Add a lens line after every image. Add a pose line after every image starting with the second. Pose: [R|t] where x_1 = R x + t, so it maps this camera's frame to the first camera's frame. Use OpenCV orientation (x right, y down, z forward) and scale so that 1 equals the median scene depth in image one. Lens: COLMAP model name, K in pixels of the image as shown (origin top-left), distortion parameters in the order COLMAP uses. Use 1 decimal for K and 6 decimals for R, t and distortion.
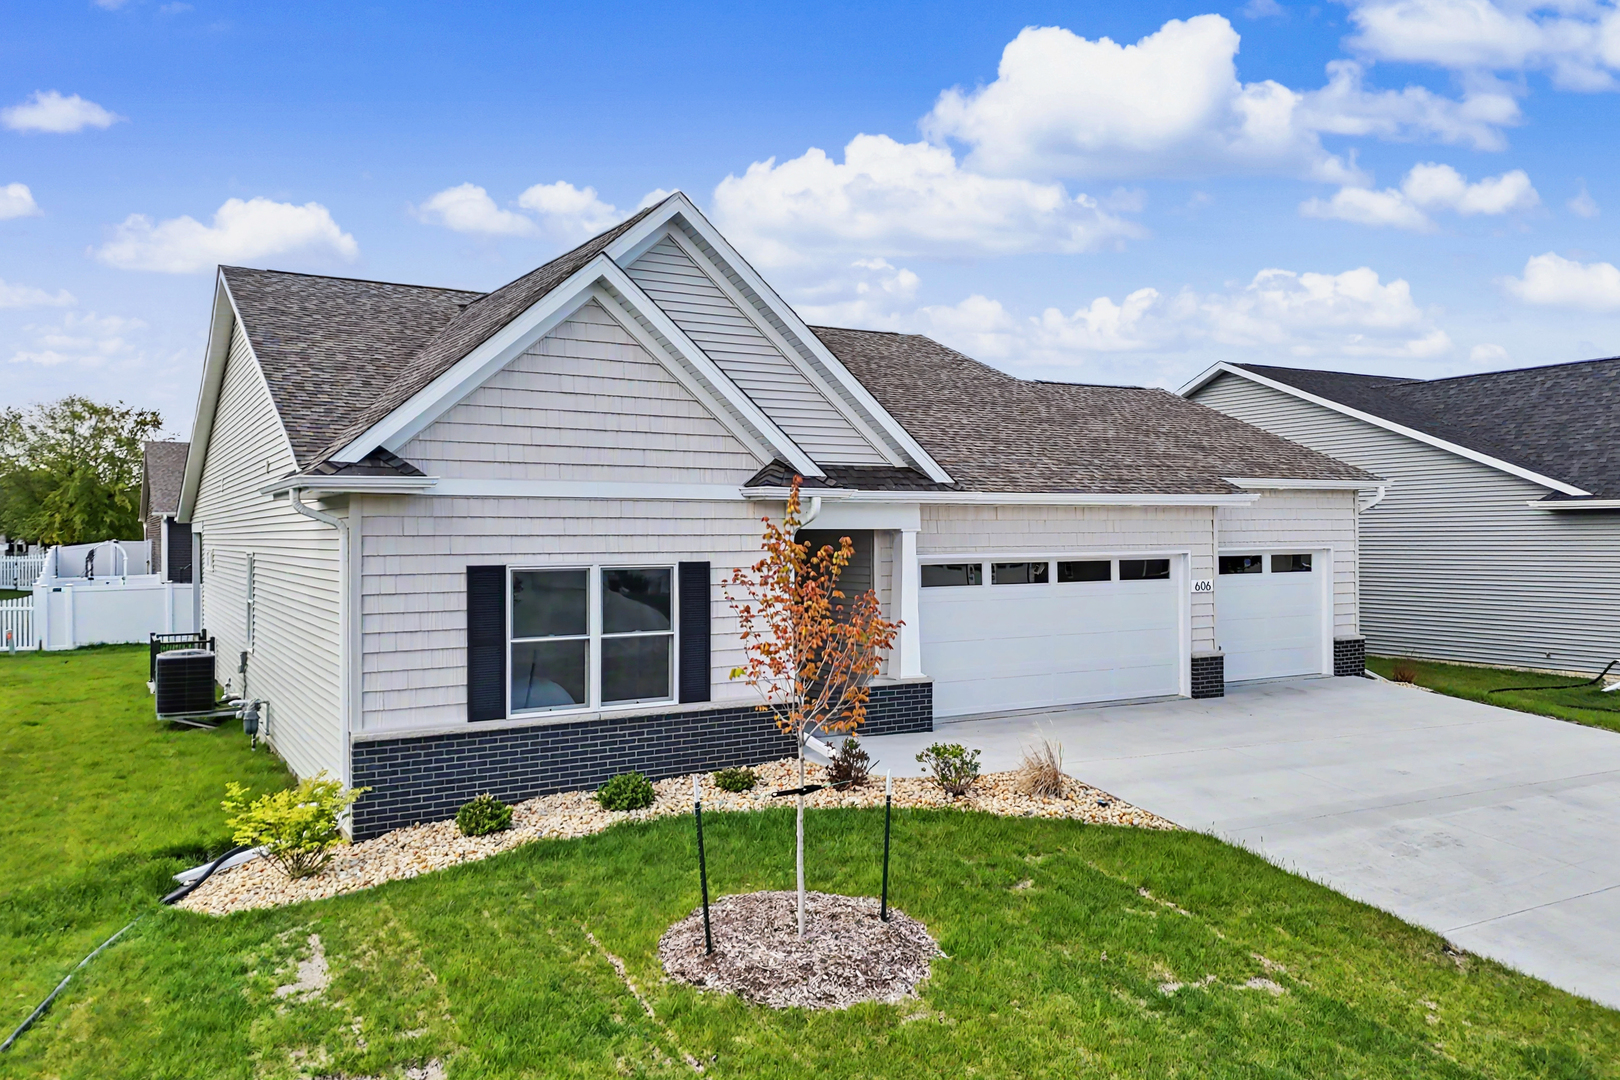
lens RADIAL K [[1186.2, 0, 810.0], [0, 1186.2, 540.0], [0, 0, 1]] dist [0.000831, -0.000709]
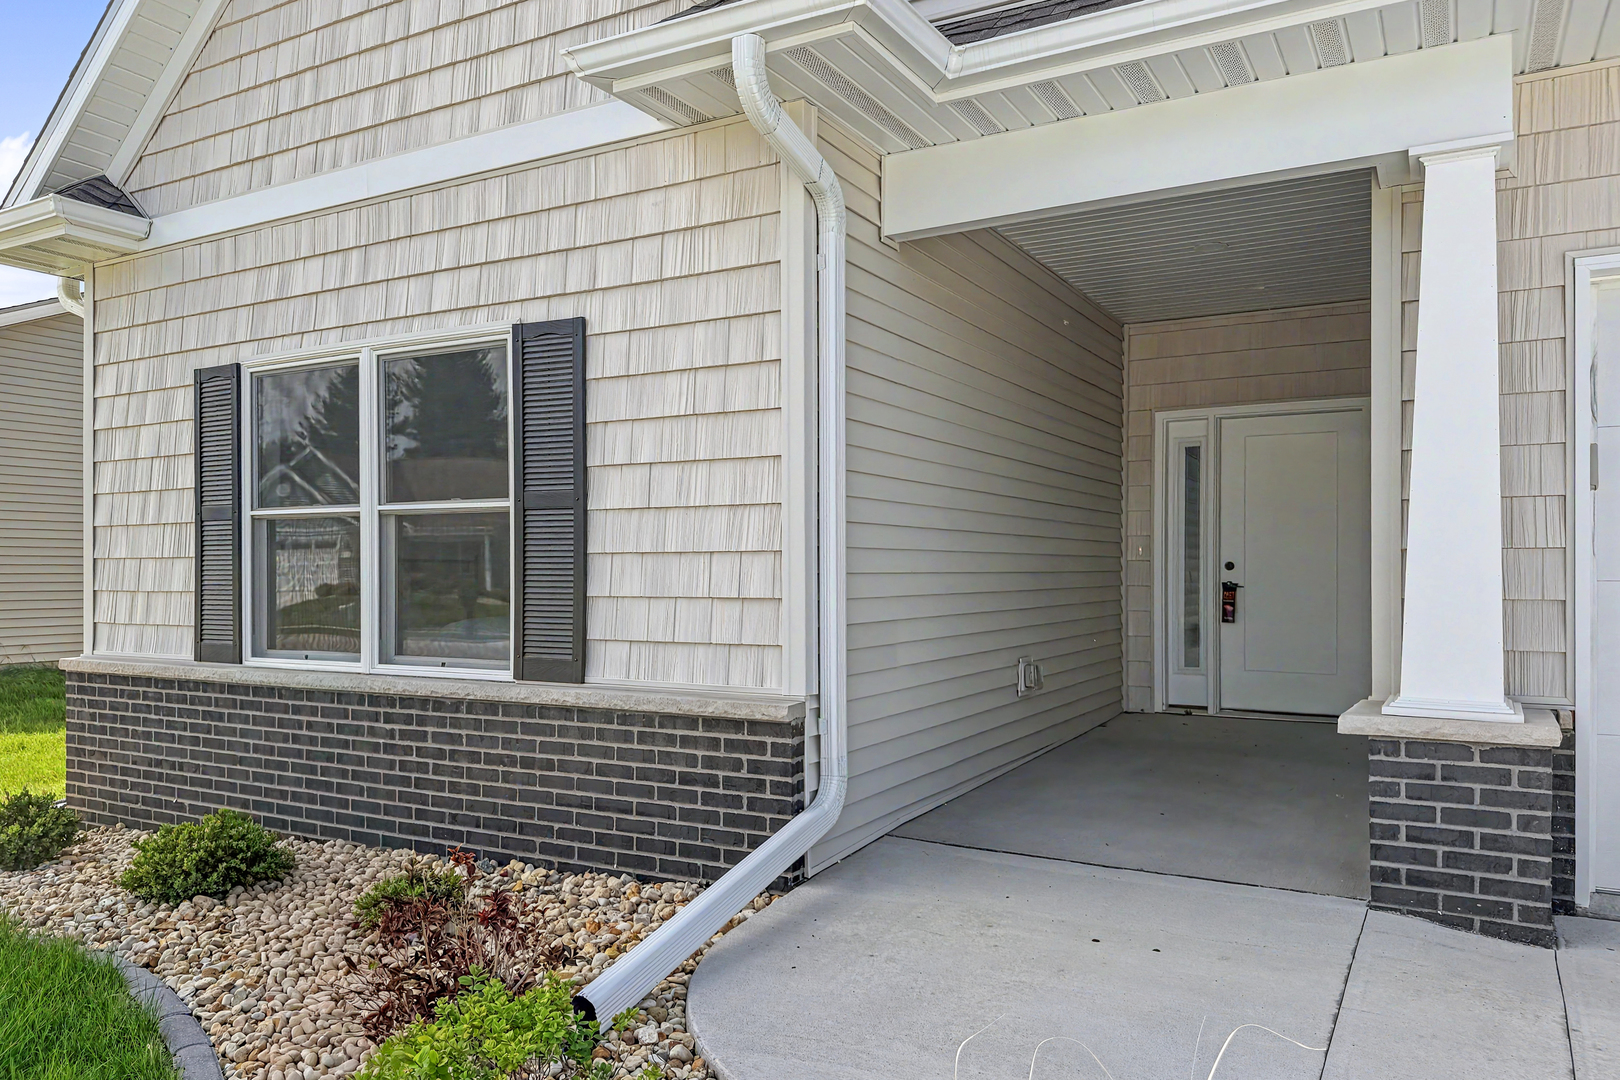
lens RADIAL K [[1160.8, 0, 809.7], [0, 1160.8, 577.7], [0, 0, 1]] dist [-0.002880, -0.001297]
pose [[0.497664, 0.009097, -0.867322, 0.285469], [-0.004424, 0.999959, 0.007950, 0.102640], [0.867359, -0.000119, 0.497683, 0.913286]]
